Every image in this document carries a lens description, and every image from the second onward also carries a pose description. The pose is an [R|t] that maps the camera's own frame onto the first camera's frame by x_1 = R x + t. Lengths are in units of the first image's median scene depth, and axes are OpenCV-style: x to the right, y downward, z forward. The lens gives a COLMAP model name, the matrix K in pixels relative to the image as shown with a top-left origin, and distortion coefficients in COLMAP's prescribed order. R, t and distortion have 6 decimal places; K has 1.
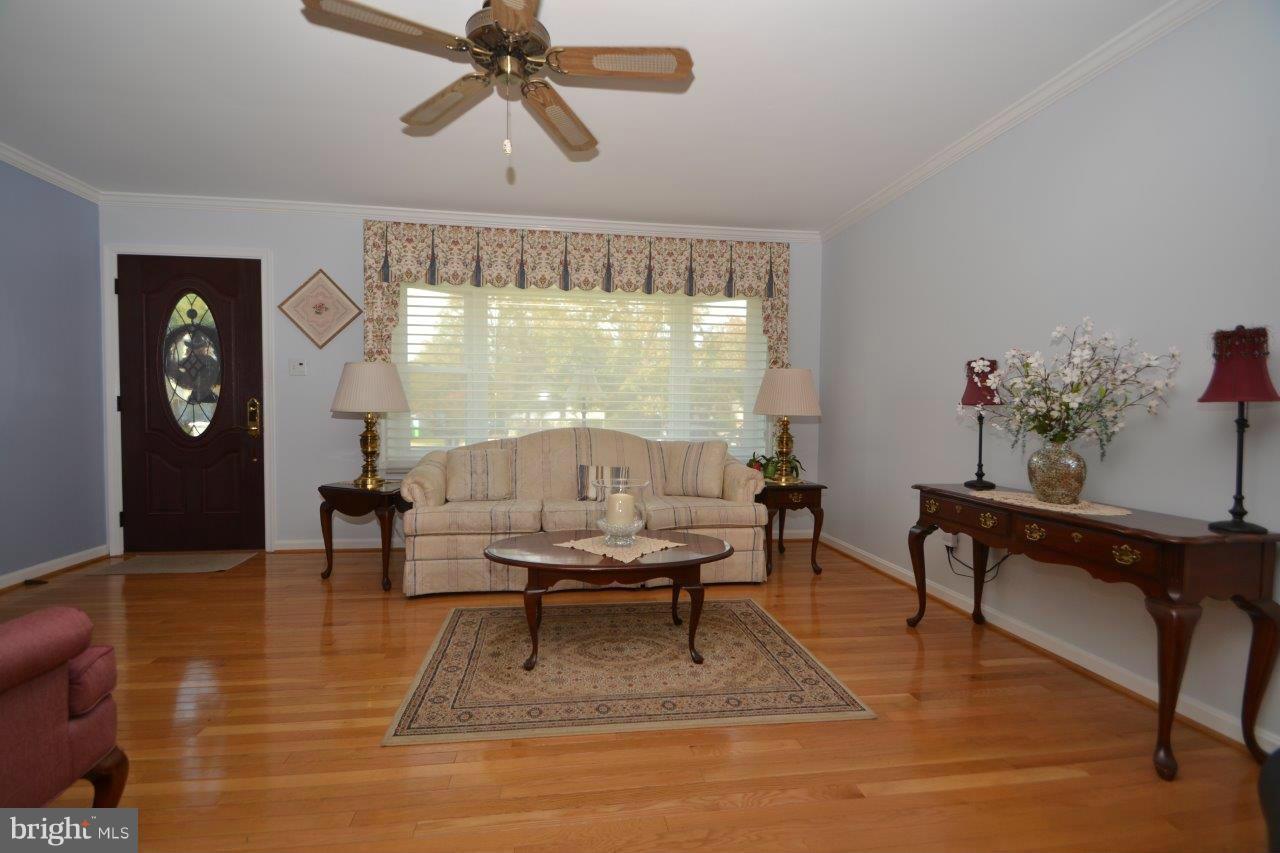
lens RADIAL K [[567.1, 0, 627.0], [0, 567.1, 429.2], [0, 0, 1]] dist [0.007113, -0.010145]
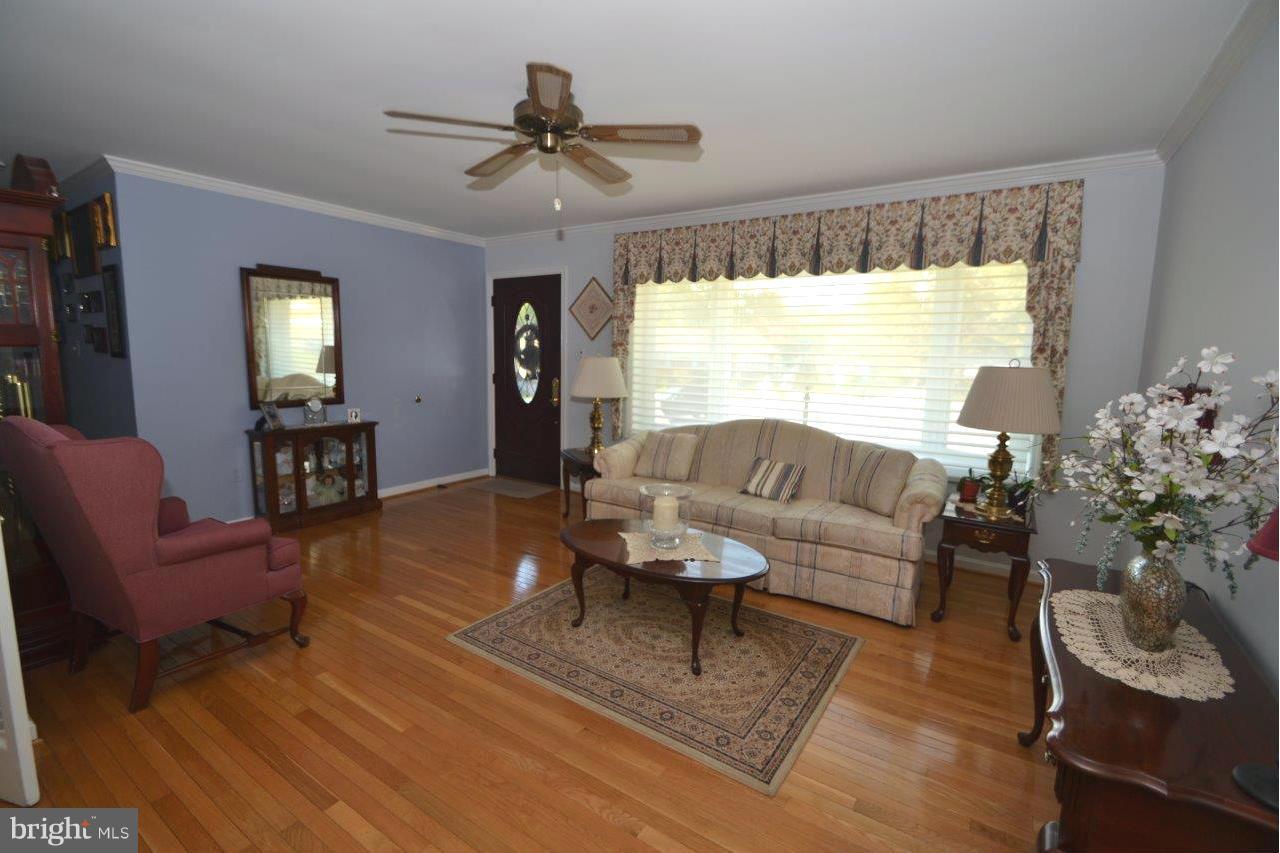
lens RADIAL K [[569.5, 0, 627.9], [0, 569.5, 429.0], [0, 0, 1]] dist [0.001161, -0.010087]
pose [[0.740604, 0.095881, -0.665066, 0.406251], [-0.033043, 0.993766, 0.106474, -0.085767], [0.671129, -0.056879, 0.739156, 0.096897]]
